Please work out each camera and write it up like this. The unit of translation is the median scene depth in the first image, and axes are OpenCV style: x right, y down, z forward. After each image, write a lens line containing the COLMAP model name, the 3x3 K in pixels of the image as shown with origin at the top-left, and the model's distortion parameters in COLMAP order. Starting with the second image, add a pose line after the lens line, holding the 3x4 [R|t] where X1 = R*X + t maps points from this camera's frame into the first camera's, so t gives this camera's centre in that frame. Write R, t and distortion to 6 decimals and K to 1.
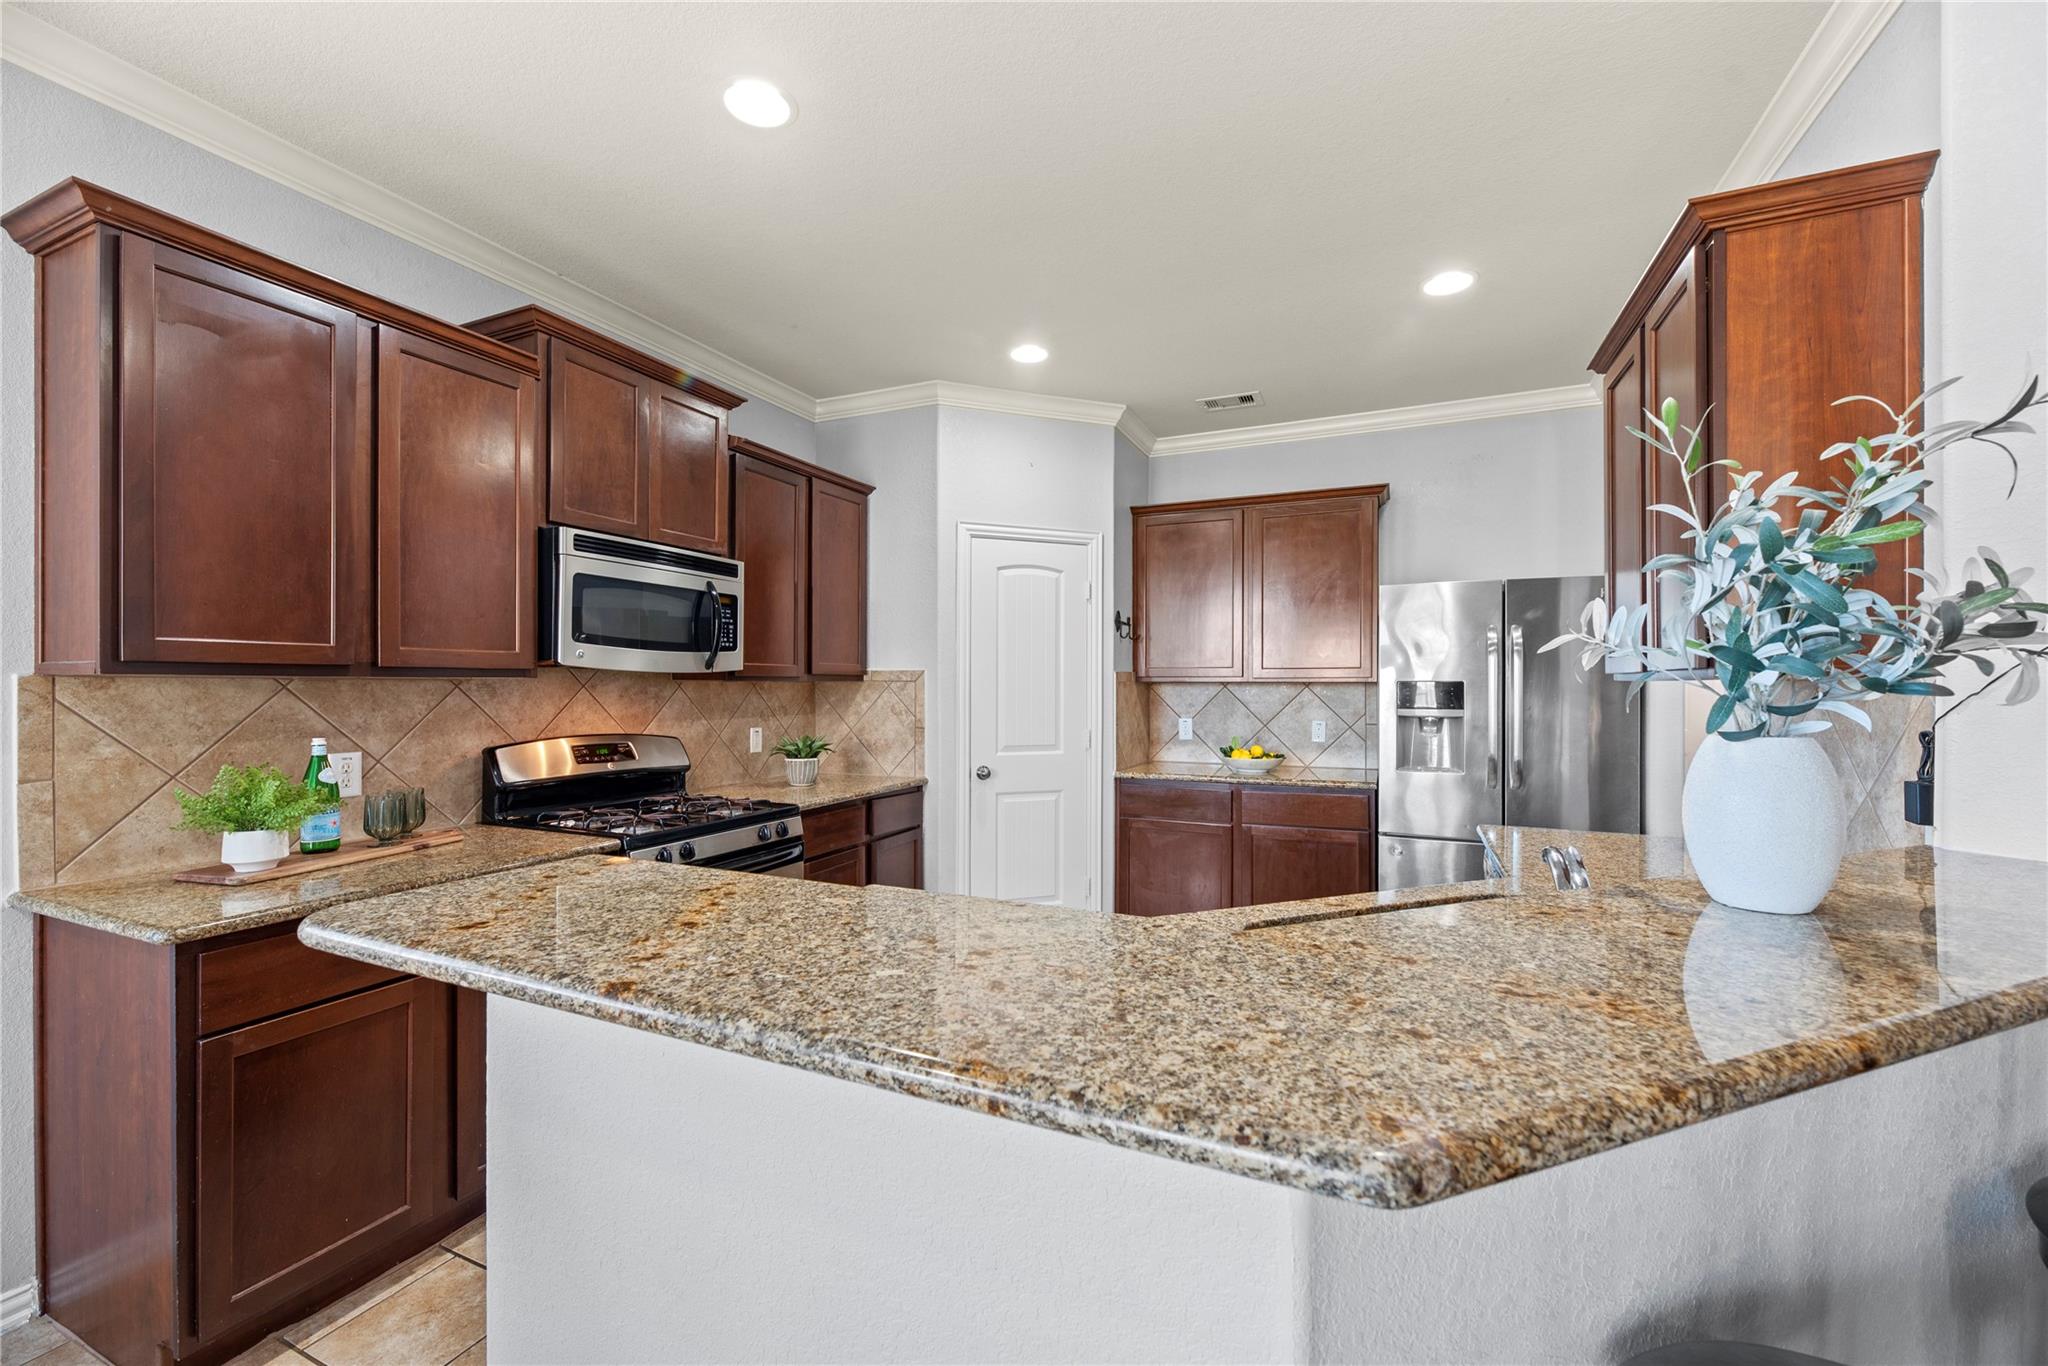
lens RADIAL K [[826.0, 0, 1025.8], [0, 826.0, 684.9], [0, 0, 1]] dist [0.000538, -0.000268]
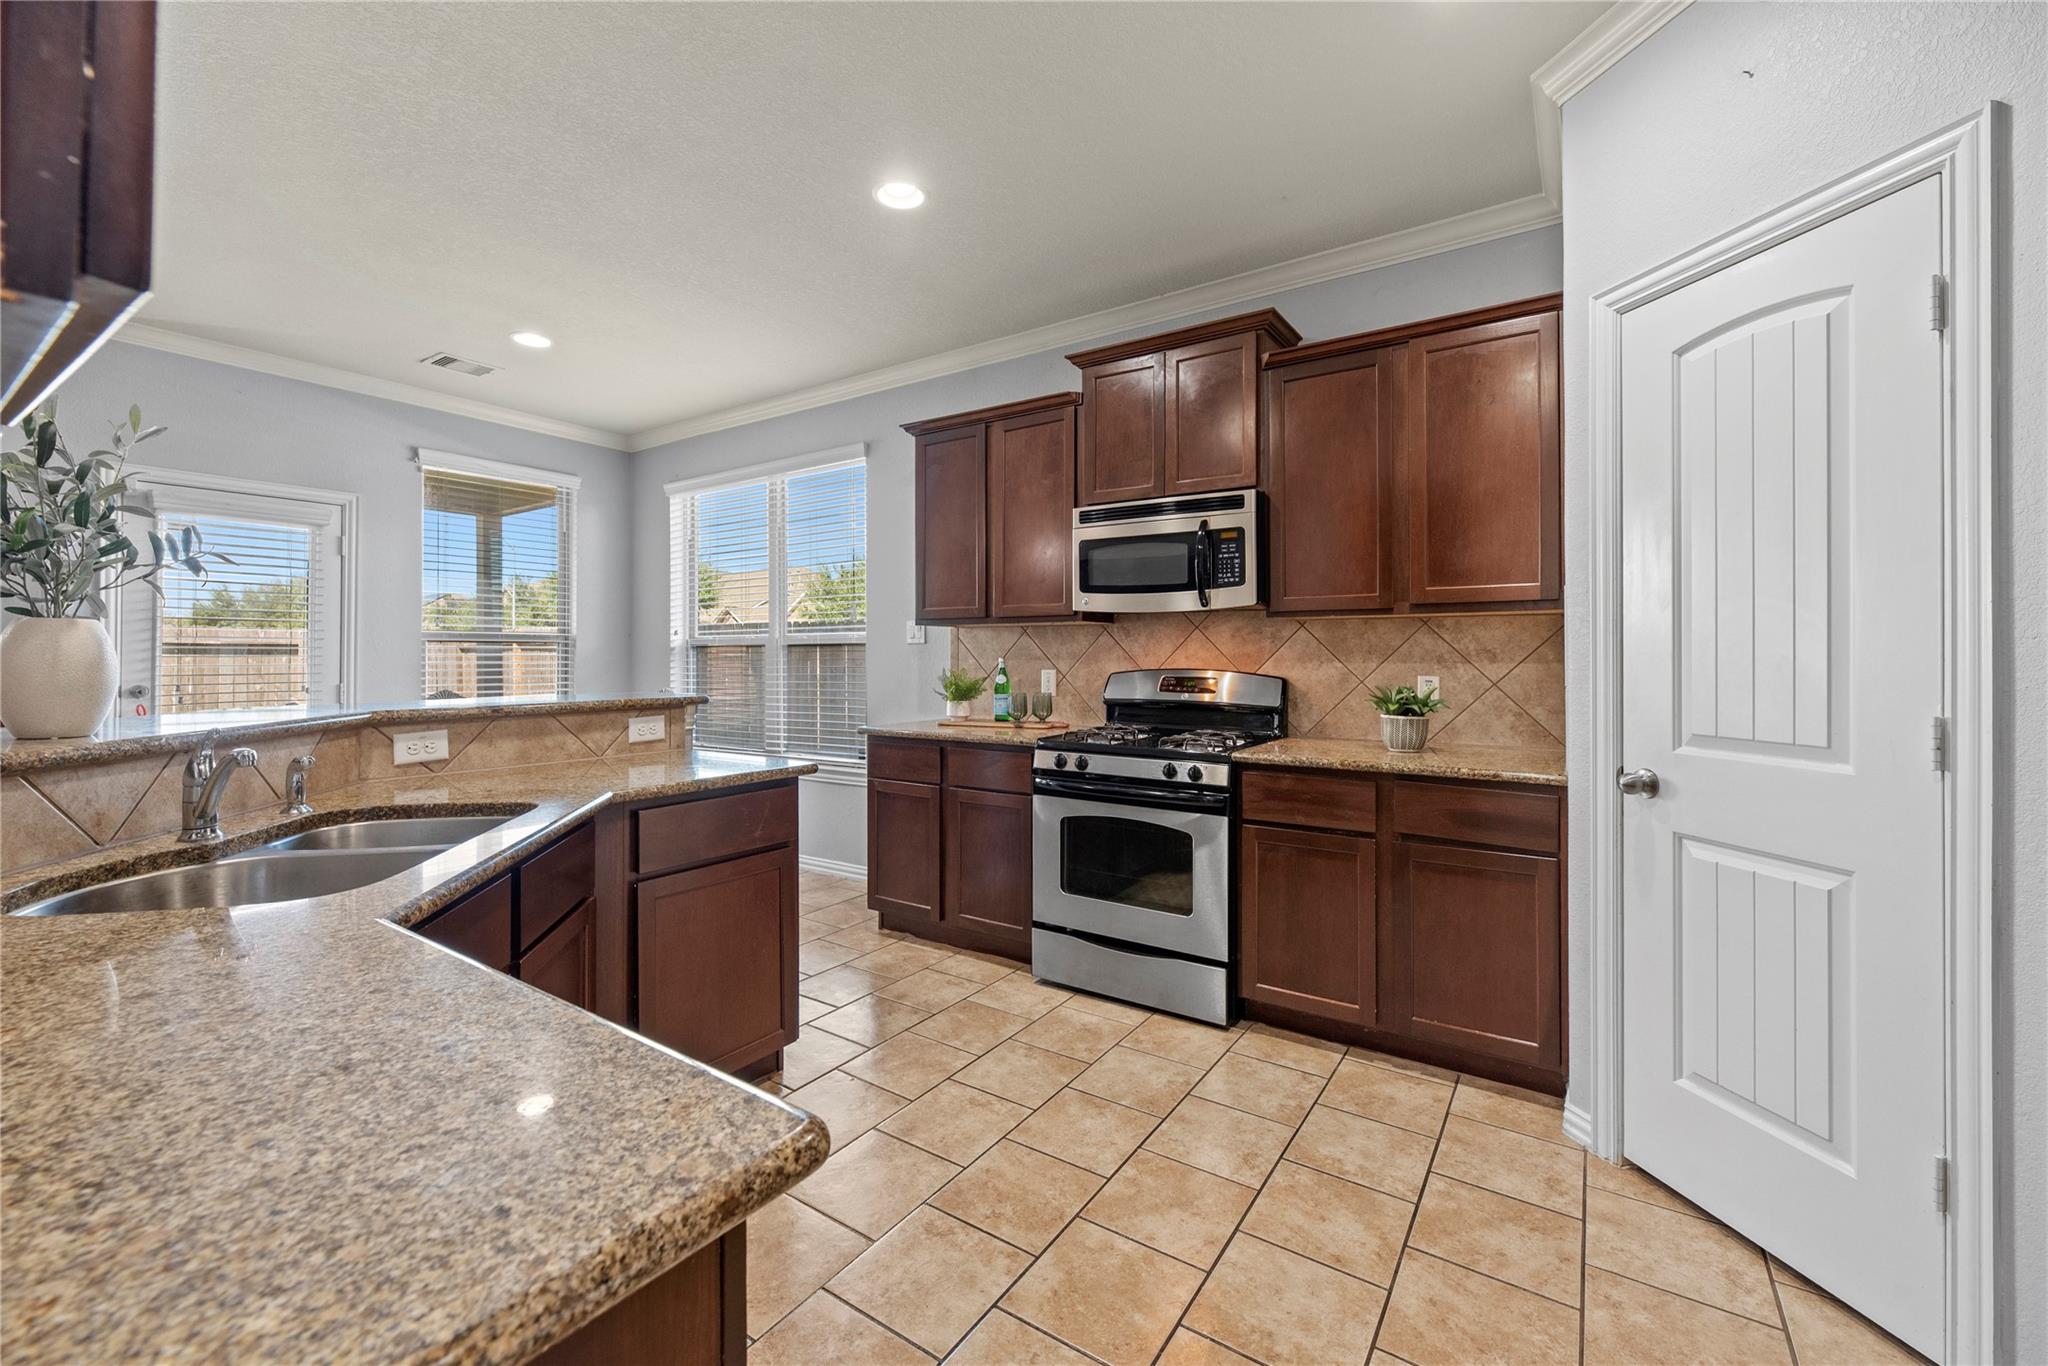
lens RADIAL K [[826.0, 0, 1028.9], [0, 826.0, 650.9], [0, 0, 1]] dist [0.000538, -0.000268]
pose [[-0.168293, -0.006892, -0.985713, 0.822447], [-0.001067, 0.999976, -0.006810, 0.053507], [0.985736, -0.000094, -0.168297, 1.206518]]
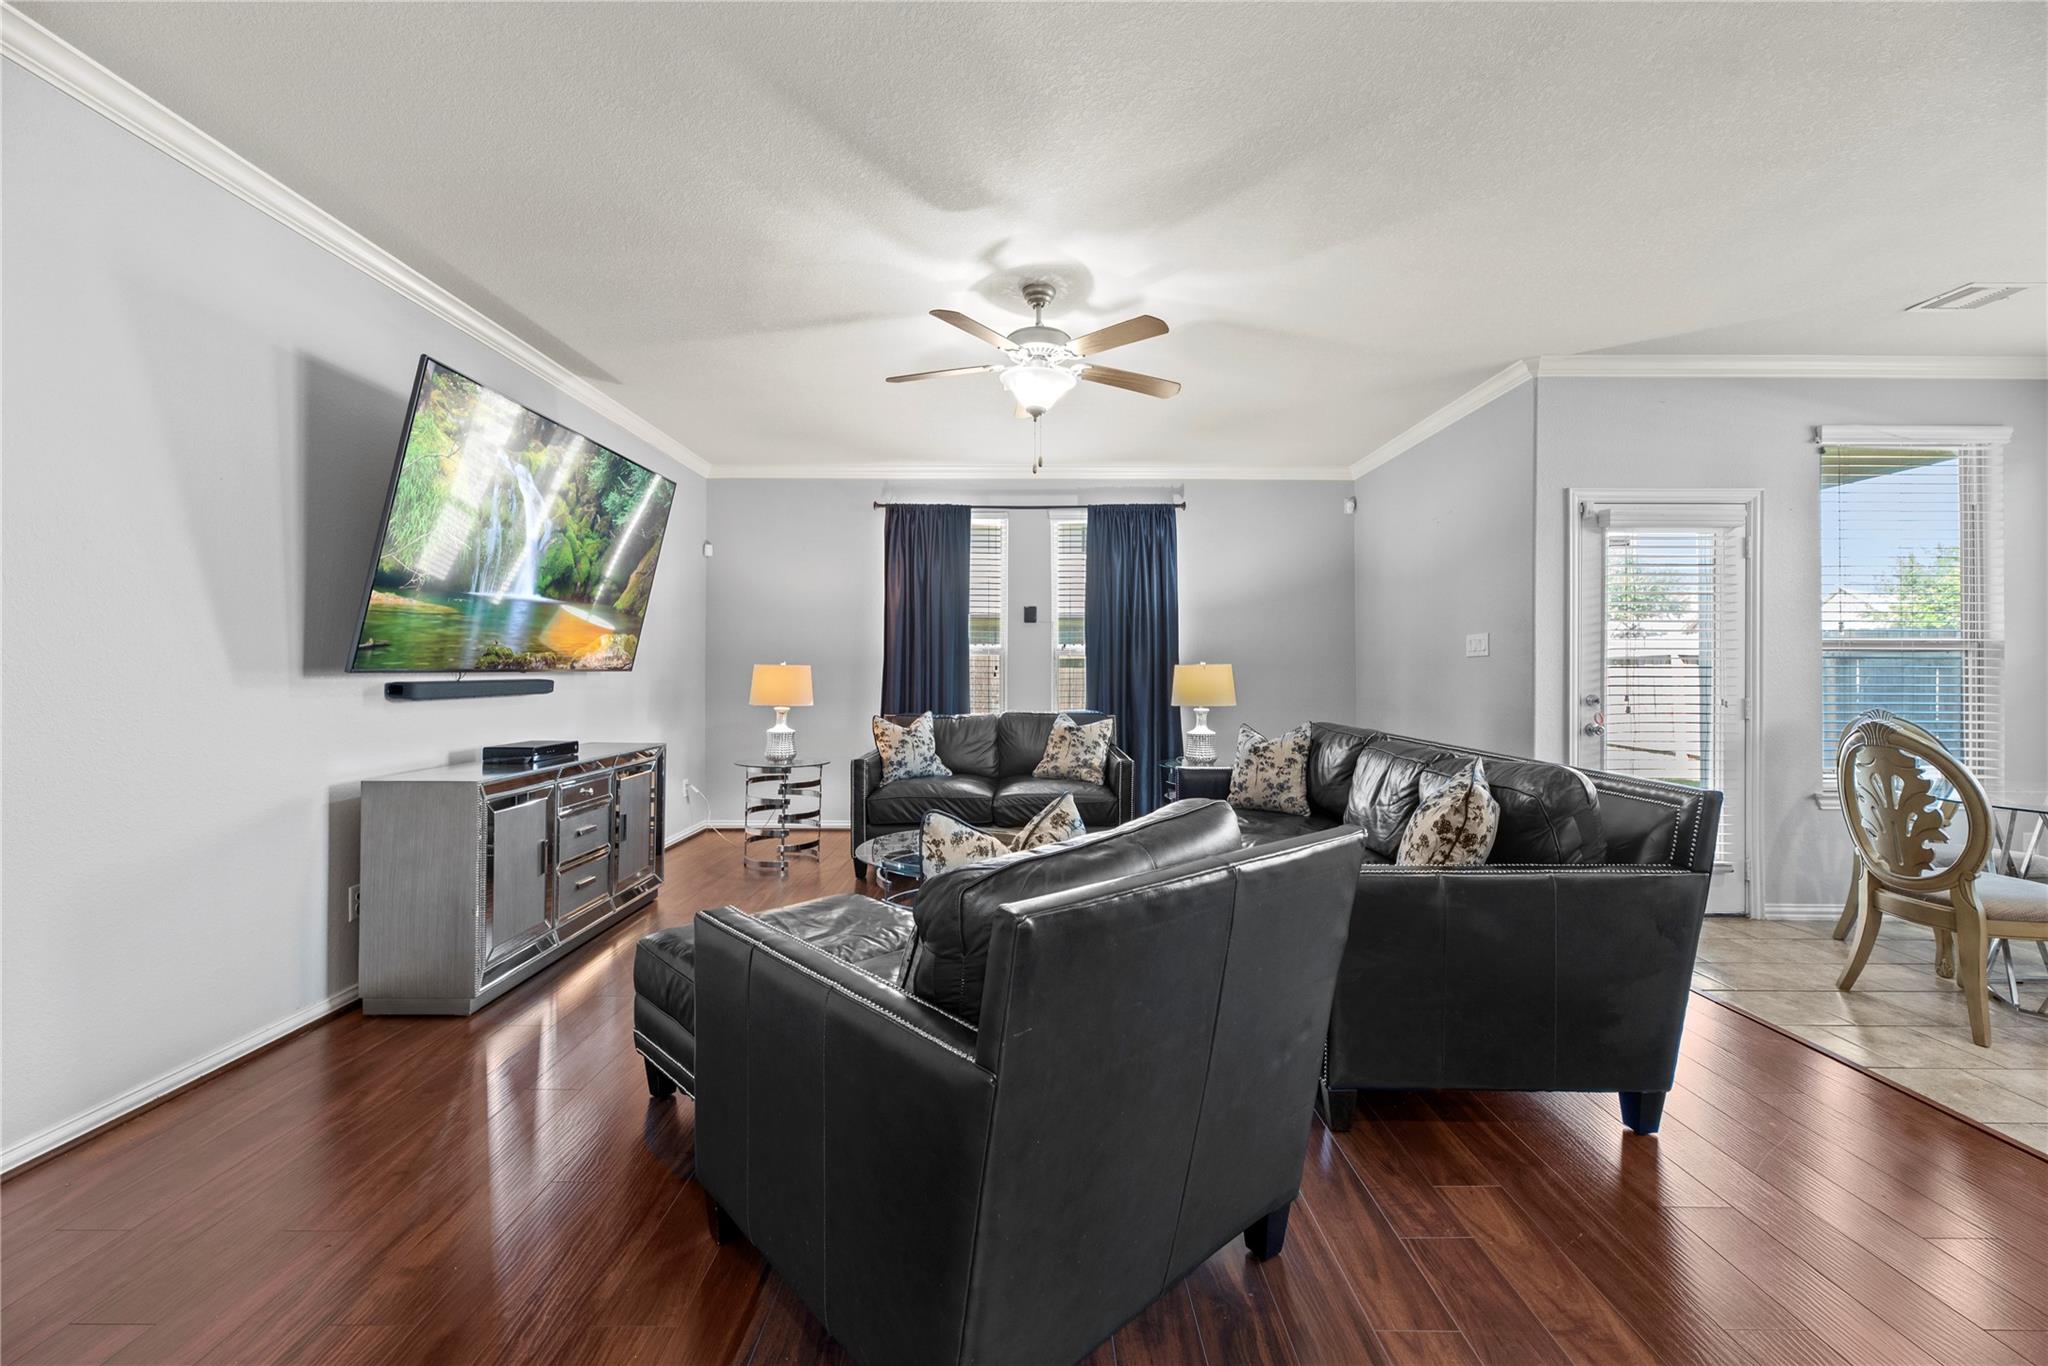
lens RADIAL K [[826.0, 0, 1019.0], [0, 826.0, 662.4], [0, 0, 1]] dist [0.000538, -0.000268]
pose [[-0.917787, -0.008787, -0.396976, 1.308620], [-0.006382, 0.999952, -0.007380, 0.065077], [0.397022, -0.004239, -0.917799, 0.326683]]
